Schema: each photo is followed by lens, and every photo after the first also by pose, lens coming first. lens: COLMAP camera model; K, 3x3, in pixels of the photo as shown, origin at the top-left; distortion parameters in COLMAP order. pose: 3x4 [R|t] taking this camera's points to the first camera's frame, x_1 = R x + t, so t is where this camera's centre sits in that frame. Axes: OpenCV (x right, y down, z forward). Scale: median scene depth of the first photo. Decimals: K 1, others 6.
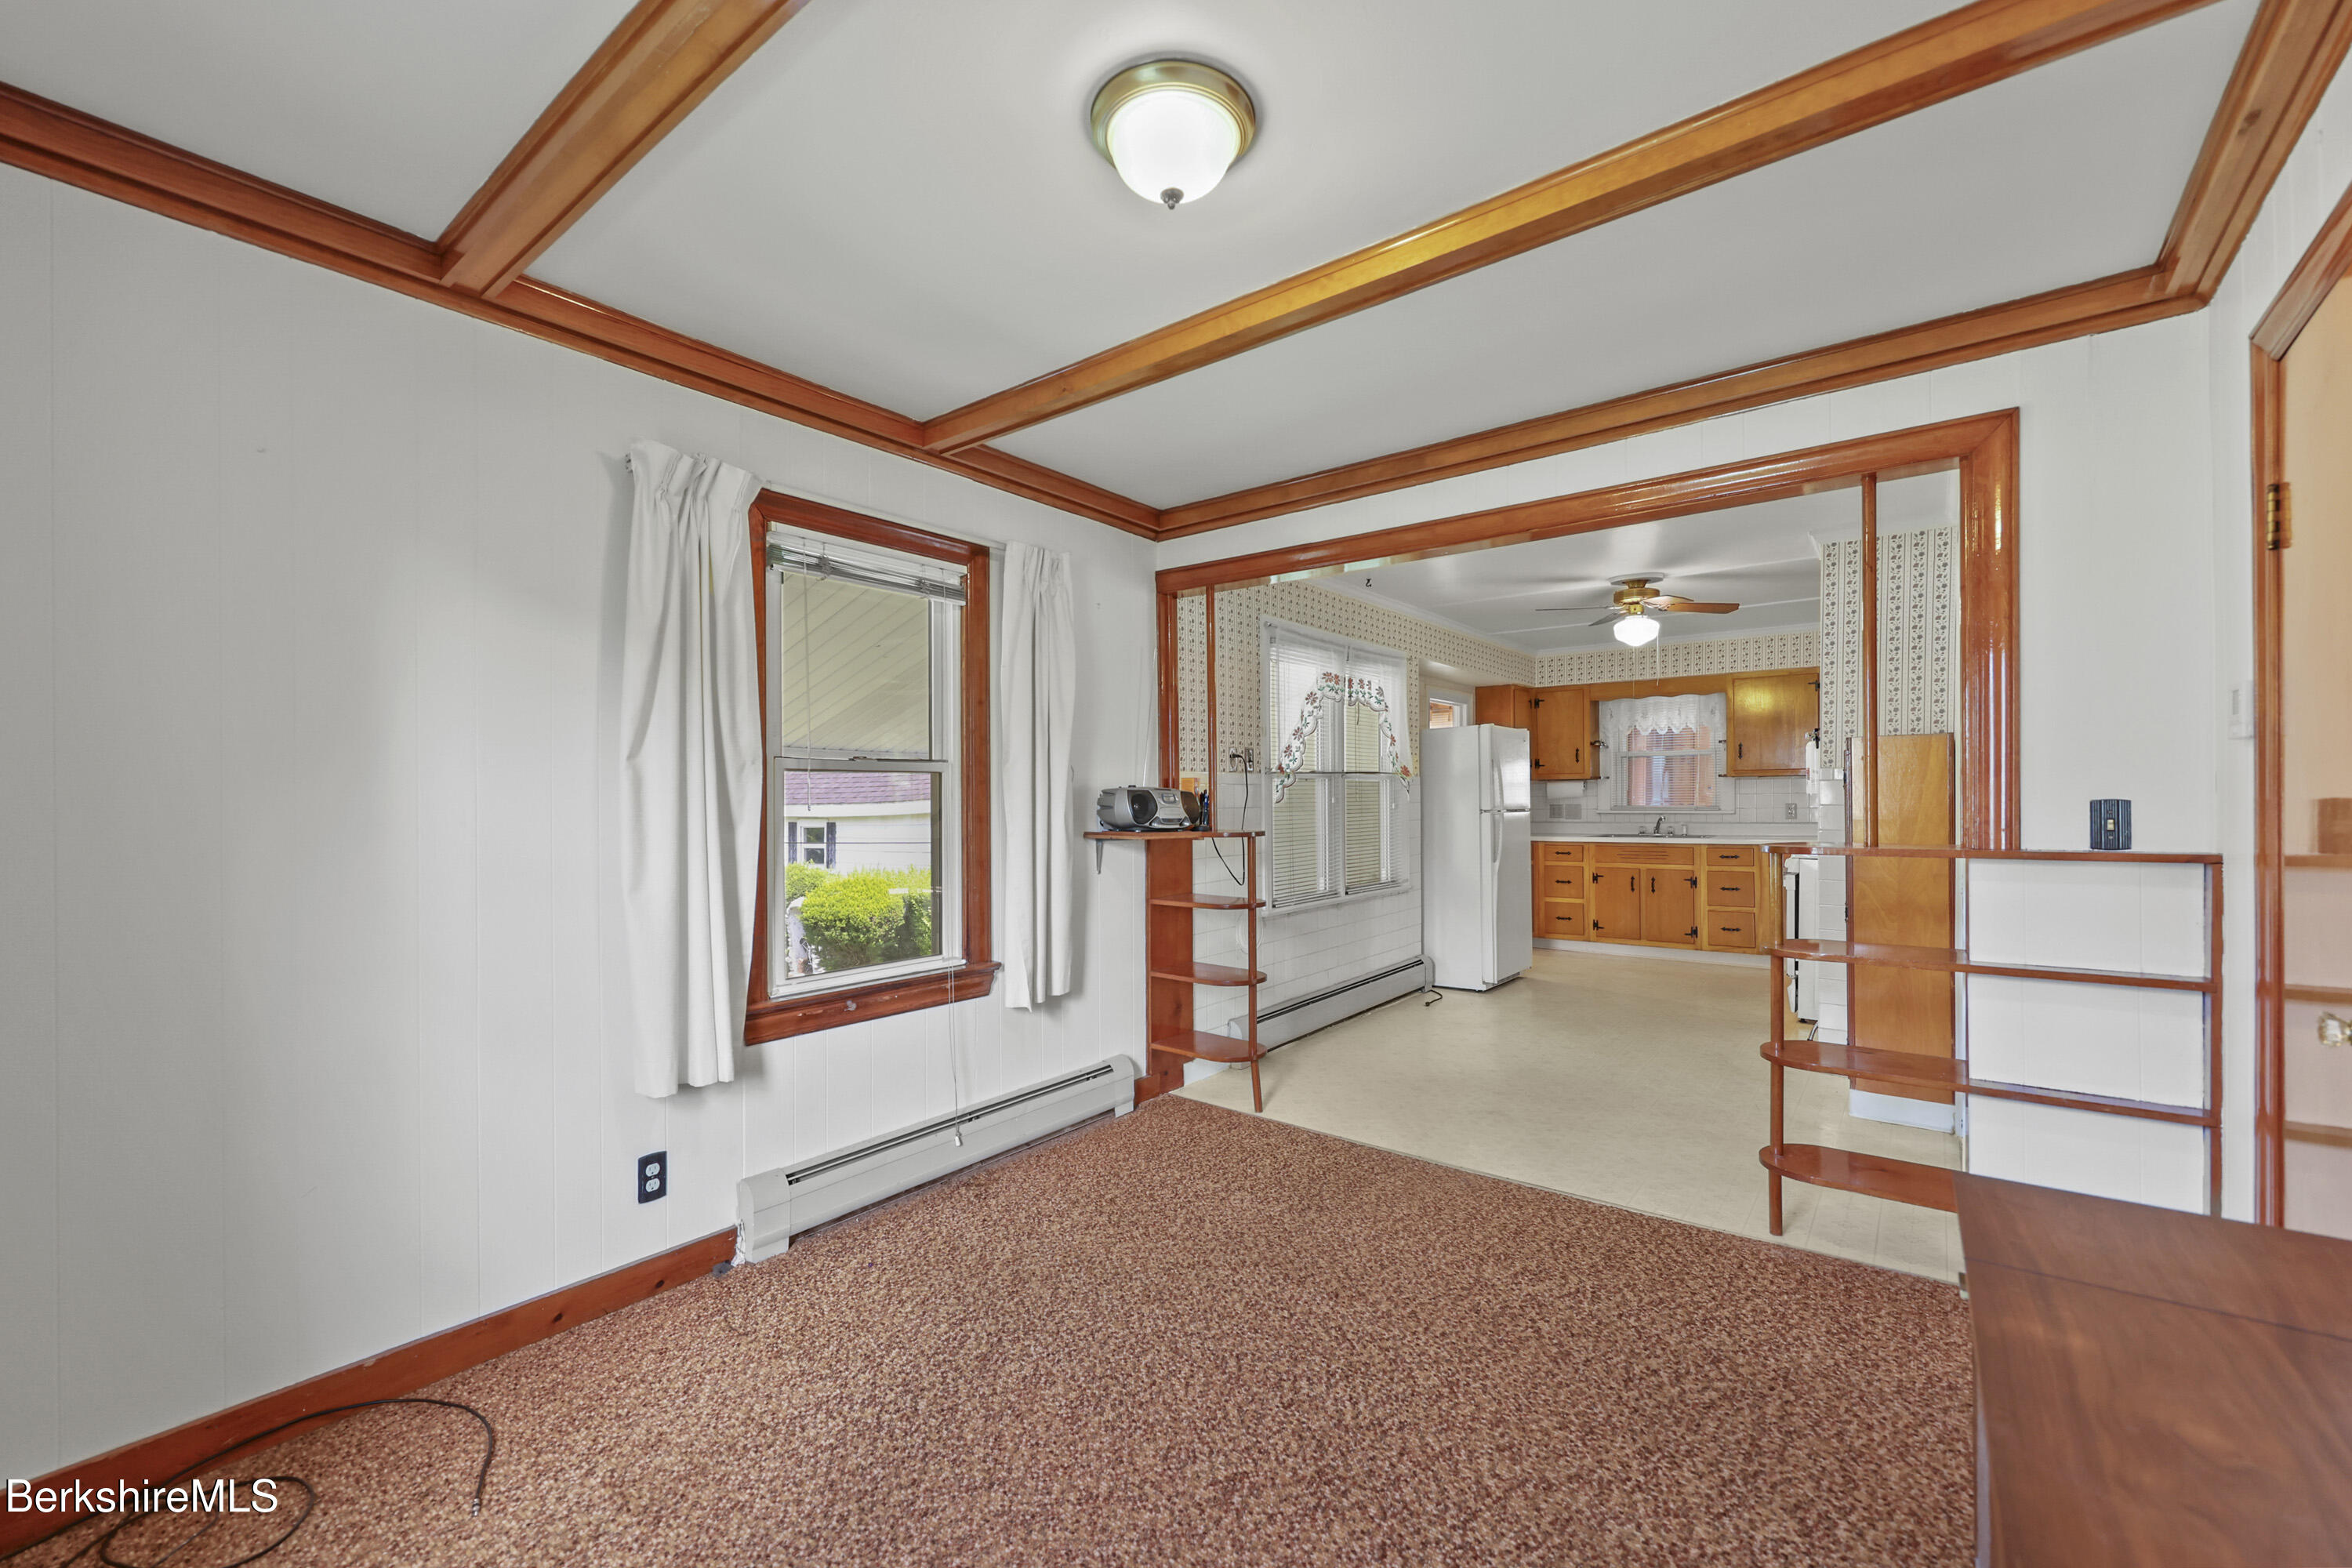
lens RADIAL K [[963.6, 0, 1168.0], [0, 963.6, 796.4], [0, 0, 1]] dist [-0.006043, 0.000055]
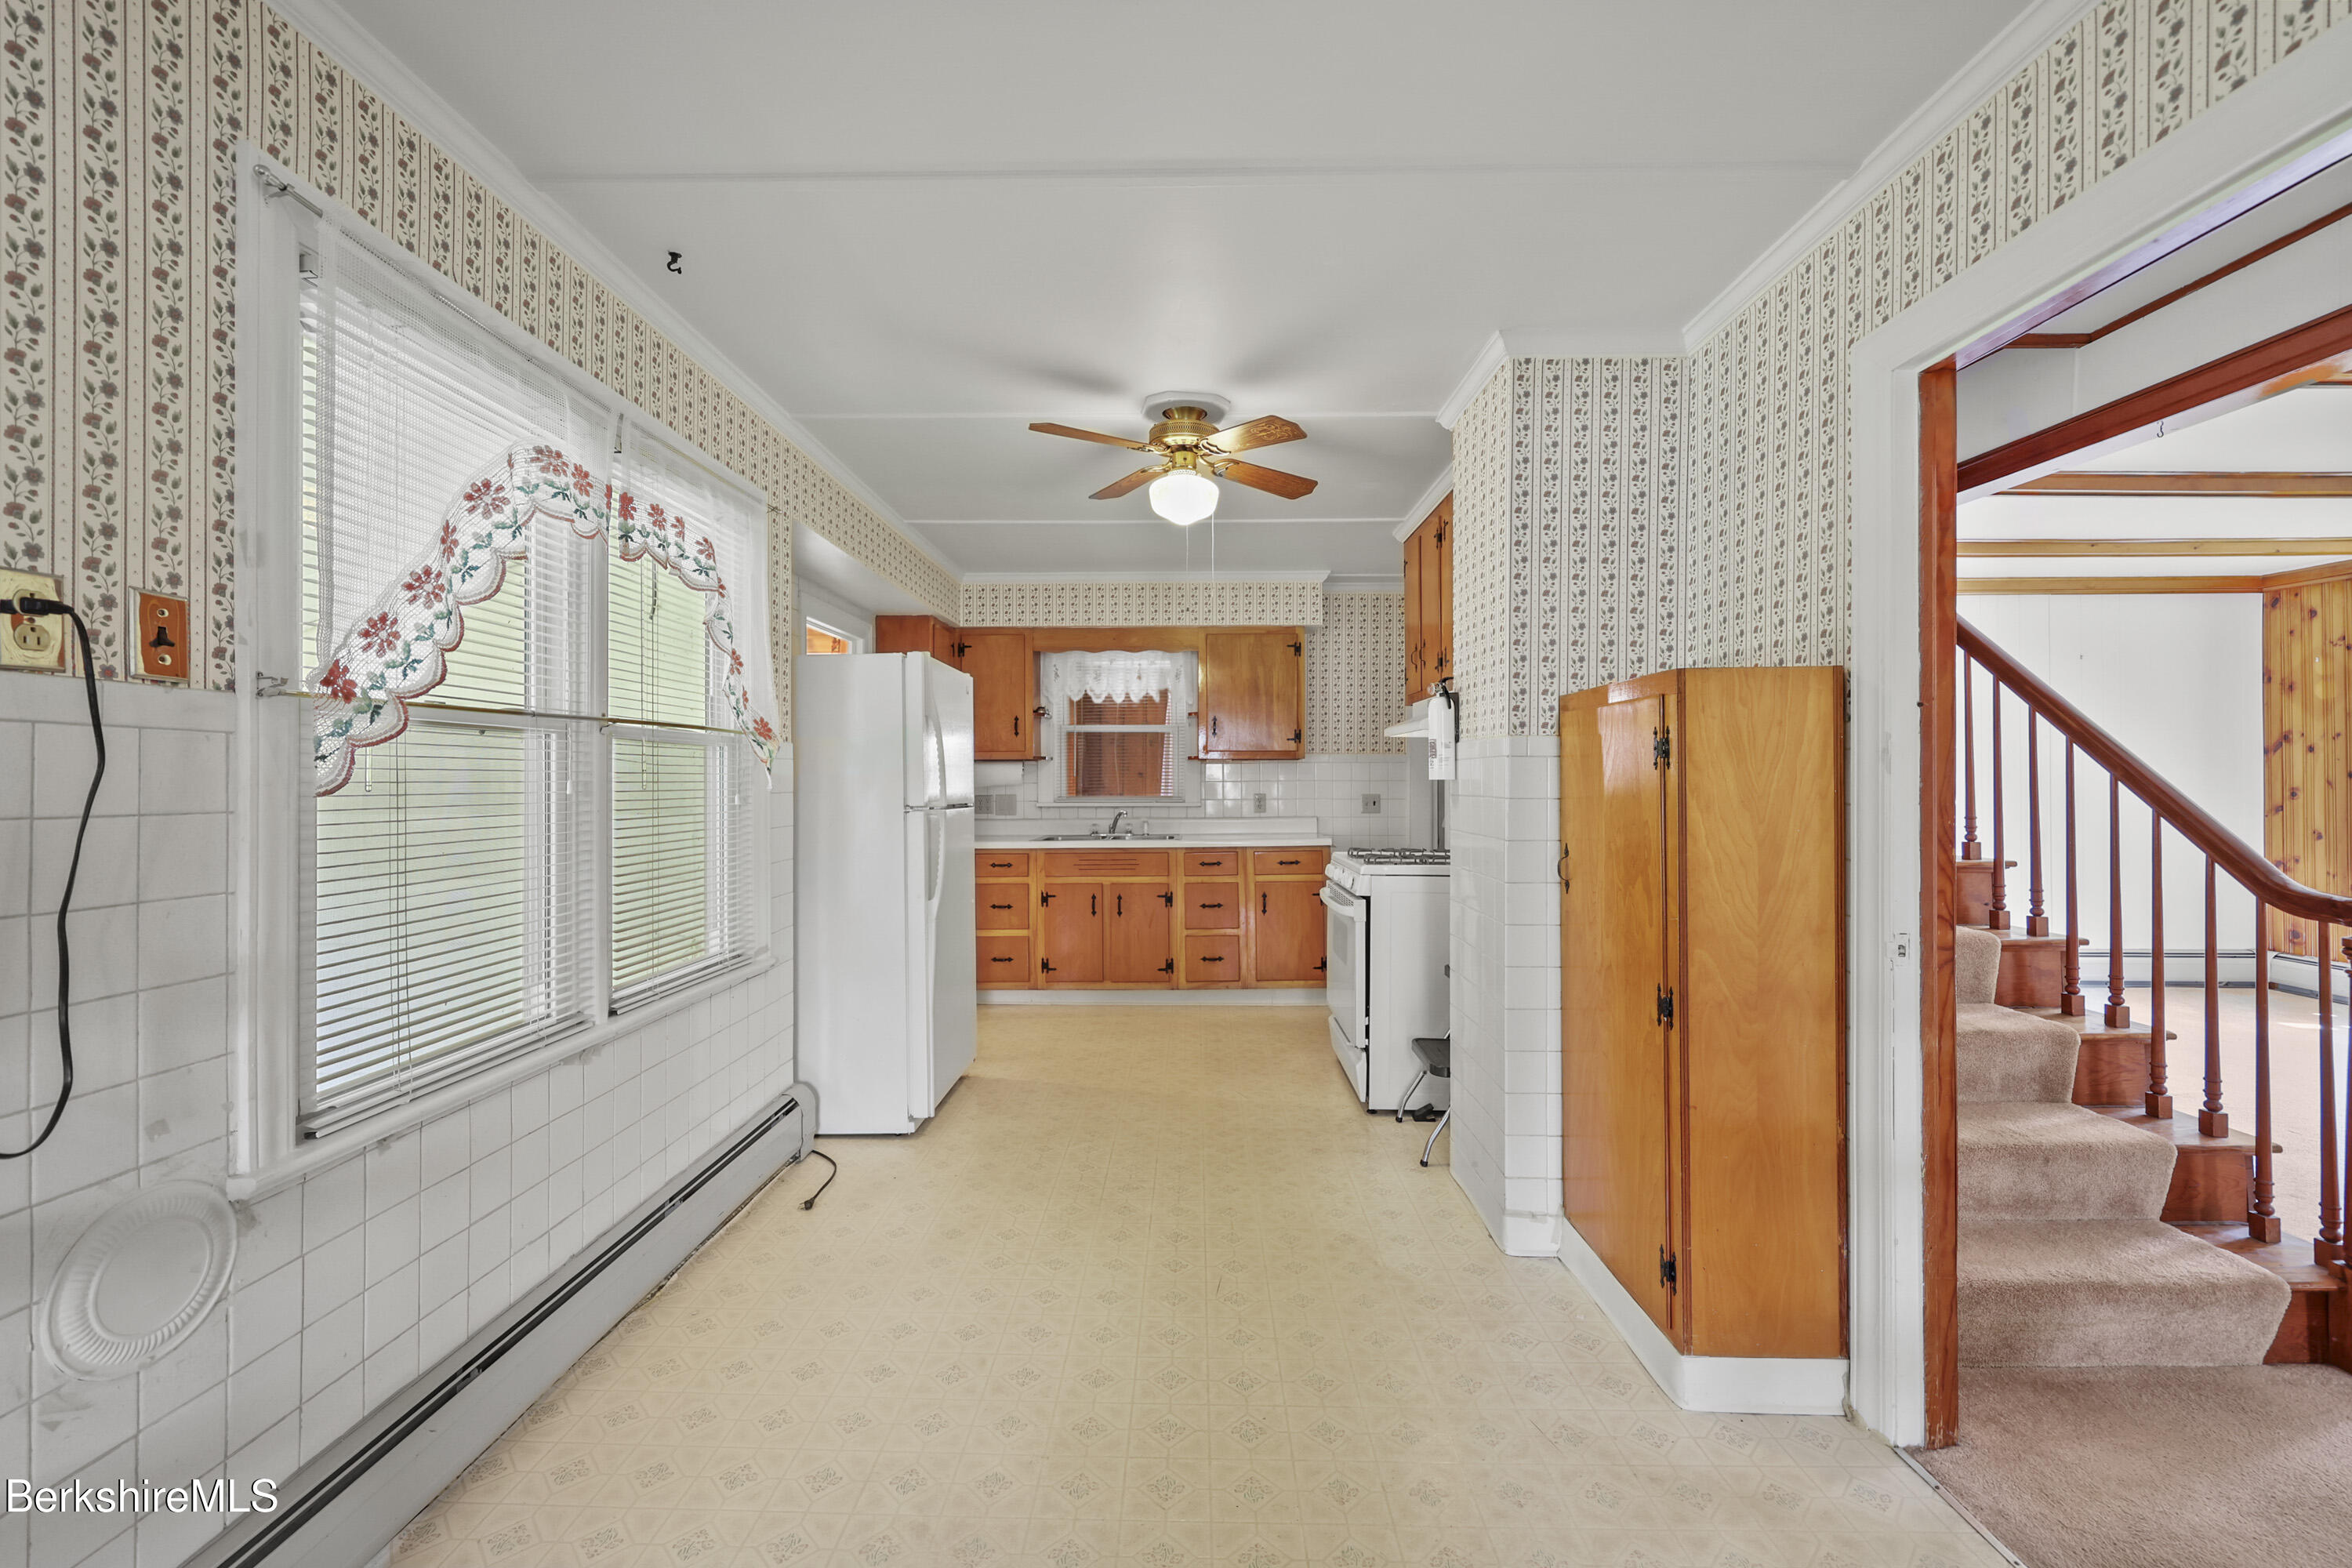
lens RADIAL K [[963.6, 0, 1170.5], [0, 963.6, 783.1], [0, 0, 1]] dist [-0.006043, 0.000055]
pose [[0.799460, 0.005146, 0.600697, 0.123577], [-0.003660, 0.999986, -0.003696, 0.002454], [-0.600708, 0.000756, 0.799468, 0.507582]]
